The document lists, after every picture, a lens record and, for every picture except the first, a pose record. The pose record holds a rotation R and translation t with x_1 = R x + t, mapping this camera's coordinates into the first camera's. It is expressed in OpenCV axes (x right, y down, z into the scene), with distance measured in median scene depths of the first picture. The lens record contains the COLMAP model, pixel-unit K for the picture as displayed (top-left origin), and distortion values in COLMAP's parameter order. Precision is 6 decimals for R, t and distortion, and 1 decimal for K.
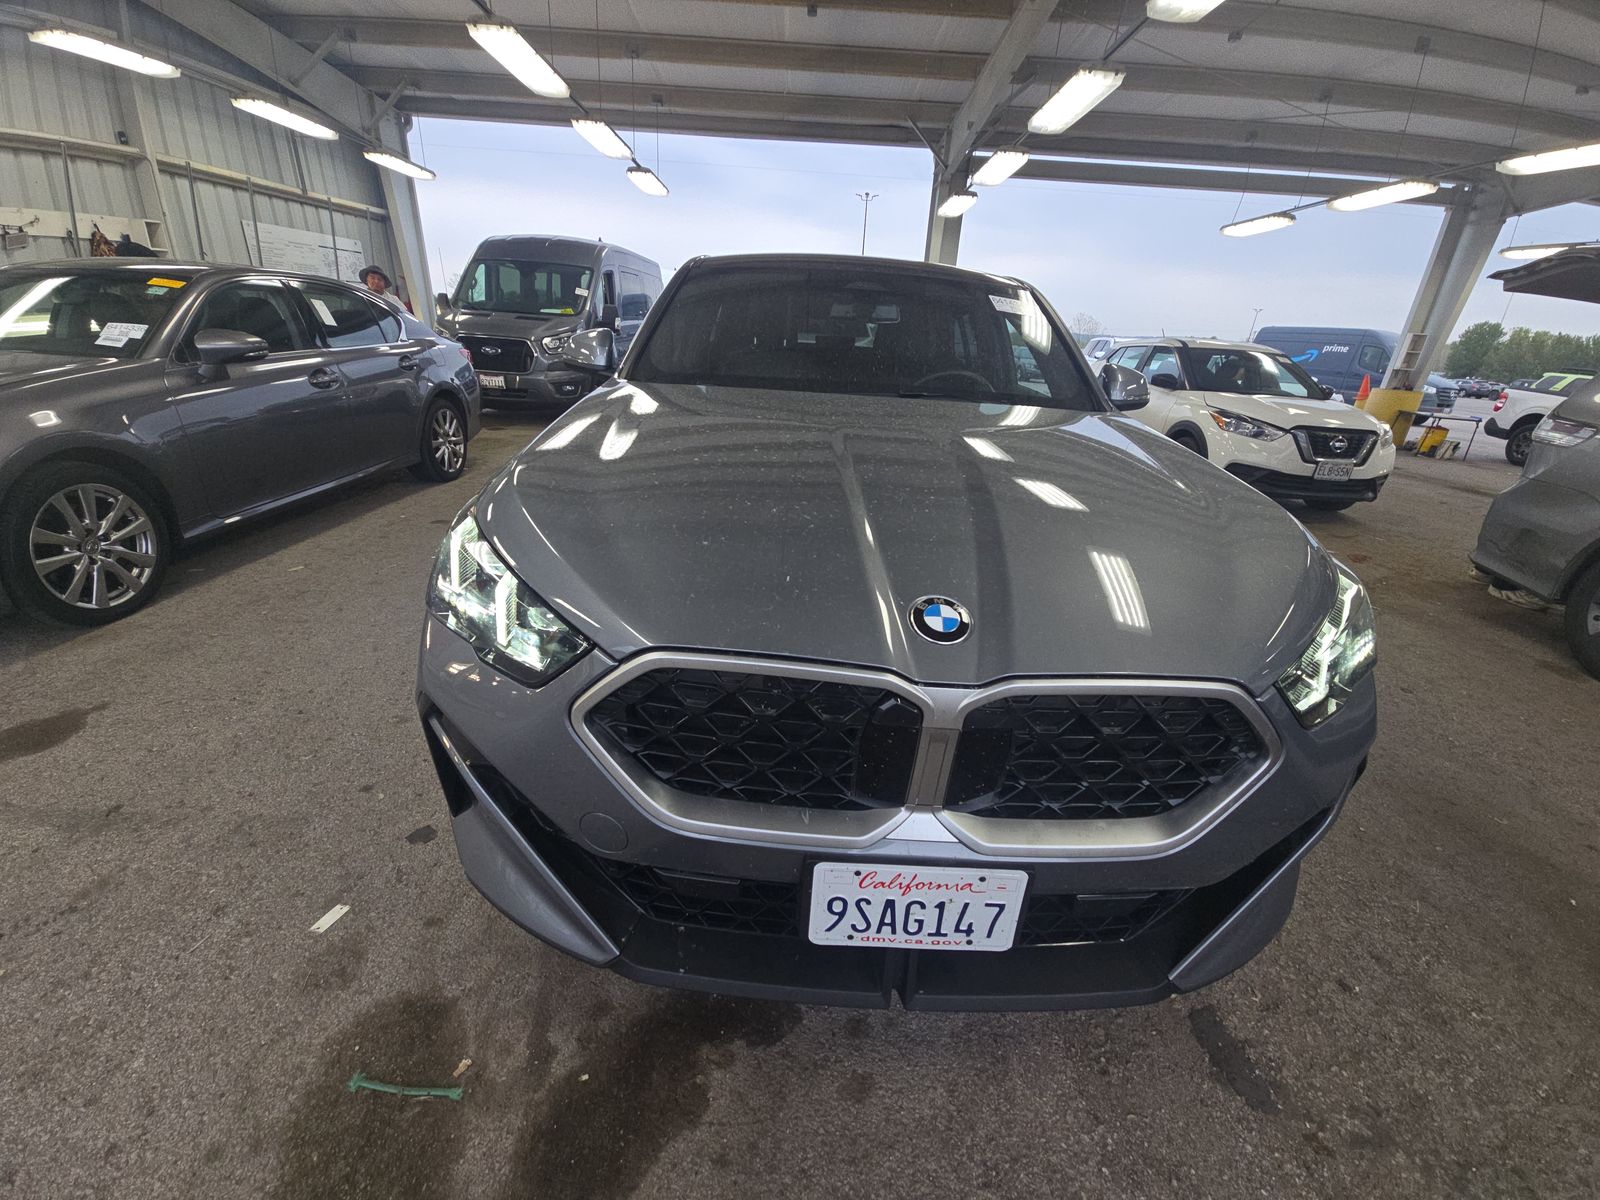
lens RADIAL K [[638.7, 0, 800.3], [0, 638.7, 611.3], [0, 0, 1]] dist [0.026106, -0.020067]
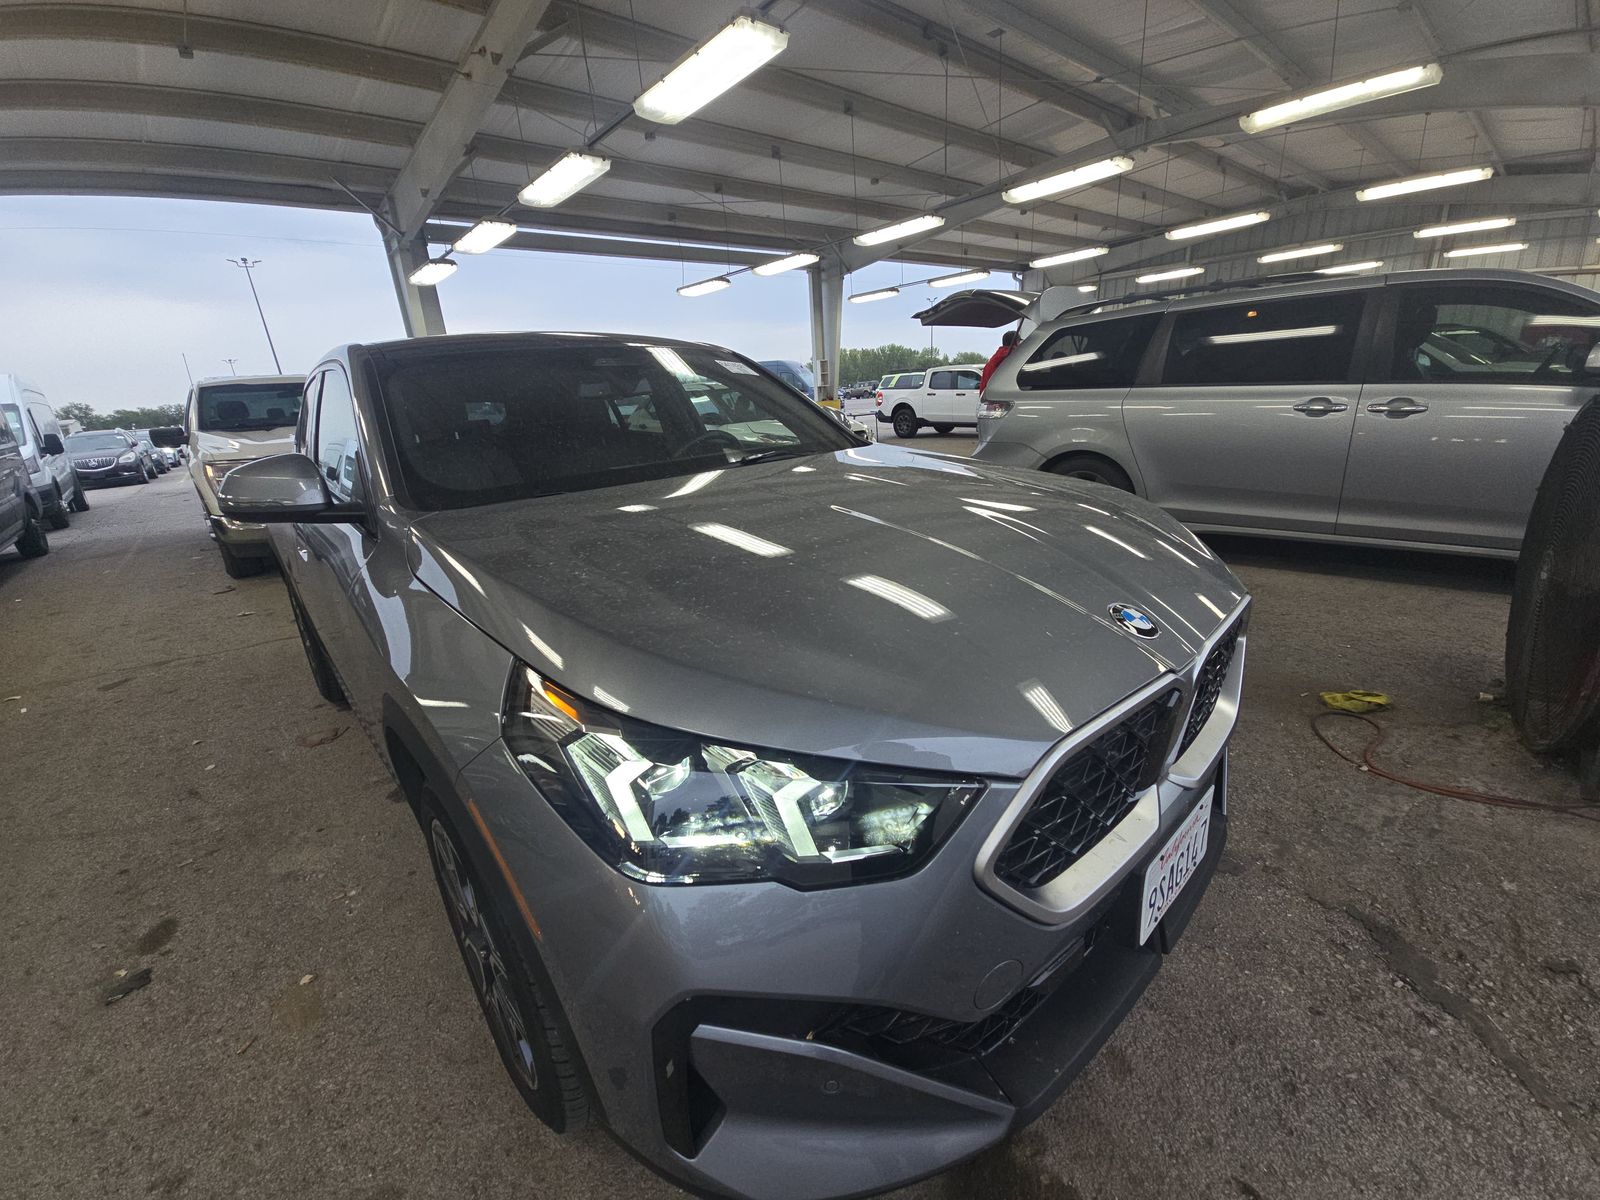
lens RADIAL K [[636.1, 0, 793.8], [0, 636.1, 608.0], [0, 0, 1]] dist [0.002945, -0.007732]
pose [[0.735636, -0.314414, 0.599986, -0.145870], [0.358169, 0.932347, 0.049436, -0.046201], [-0.574939, 0.178530, 0.798481, 0.065729]]
